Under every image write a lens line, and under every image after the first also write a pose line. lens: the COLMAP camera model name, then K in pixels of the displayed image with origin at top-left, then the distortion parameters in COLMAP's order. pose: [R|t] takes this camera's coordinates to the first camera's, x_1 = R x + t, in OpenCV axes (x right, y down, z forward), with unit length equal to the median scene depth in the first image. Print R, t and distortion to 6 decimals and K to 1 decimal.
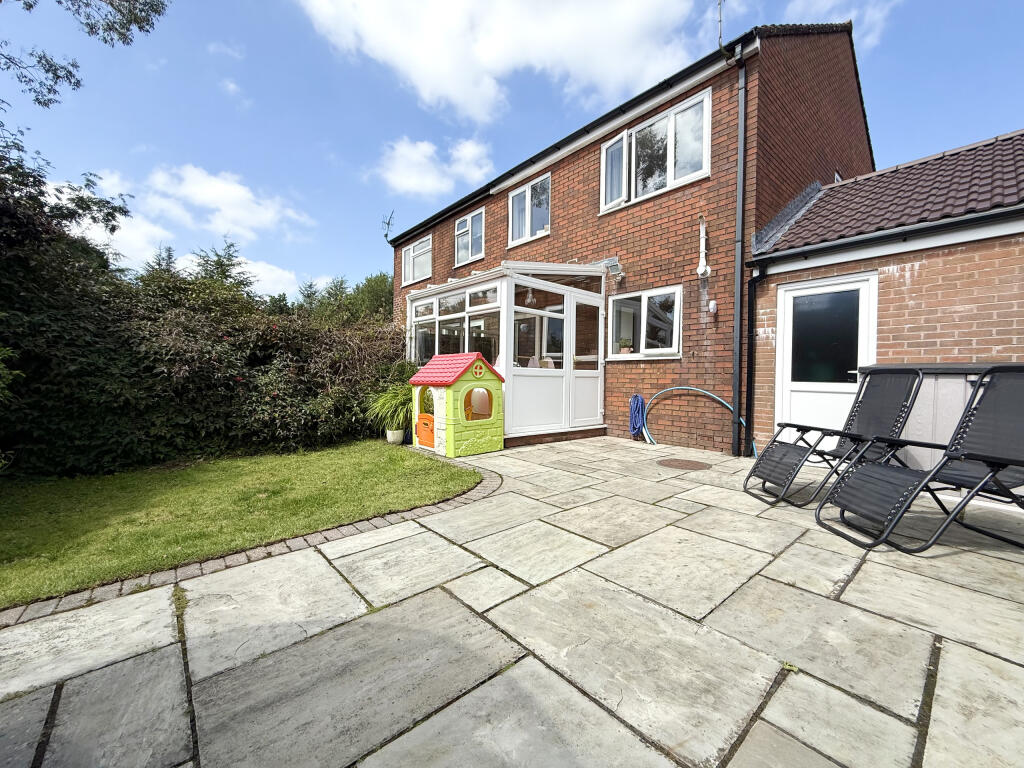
lens RADIAL K [[409.4, 0, 509.9], [0, 409.4, 381.8], [0, 0, 1]] dist [0.000163, 0.000997]
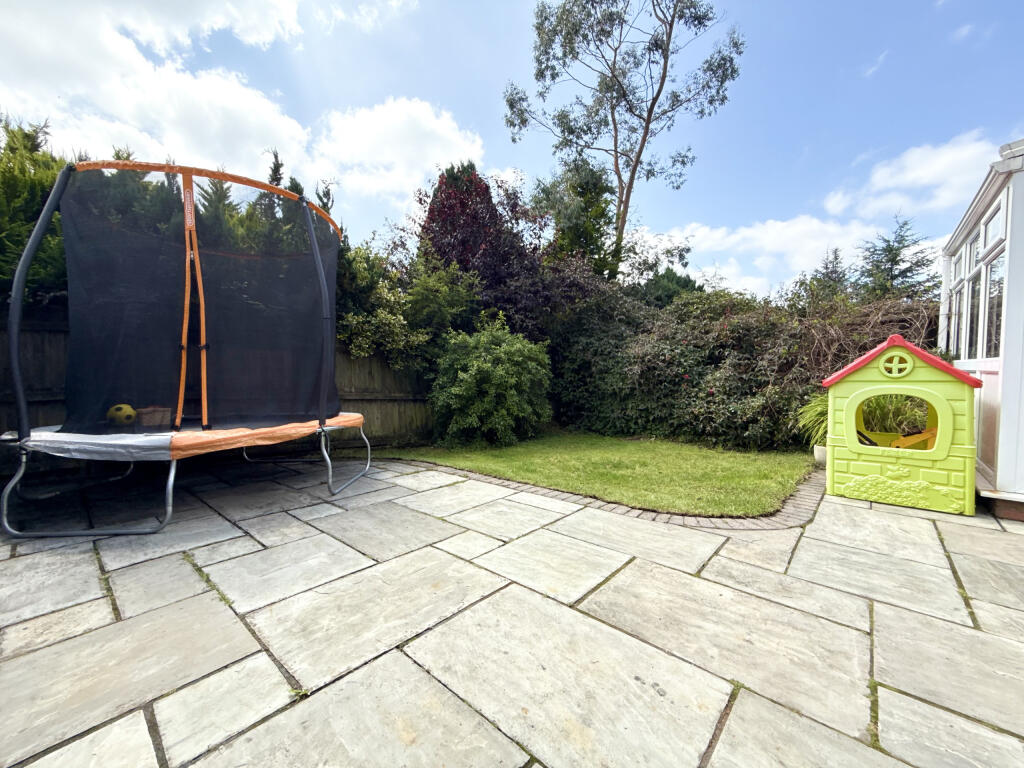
lens RADIAL K [[409.4, 0, 510.2], [0, 409.4, 386.1], [0, 0, 1]] dist [0.000163, 0.000997]
pose [[0.135561, 0.031513, -0.990268, 0.804824], [-0.019103, 0.999391, 0.029188, -0.007303], [0.990585, 0.014961, 0.136081, 0.659354]]
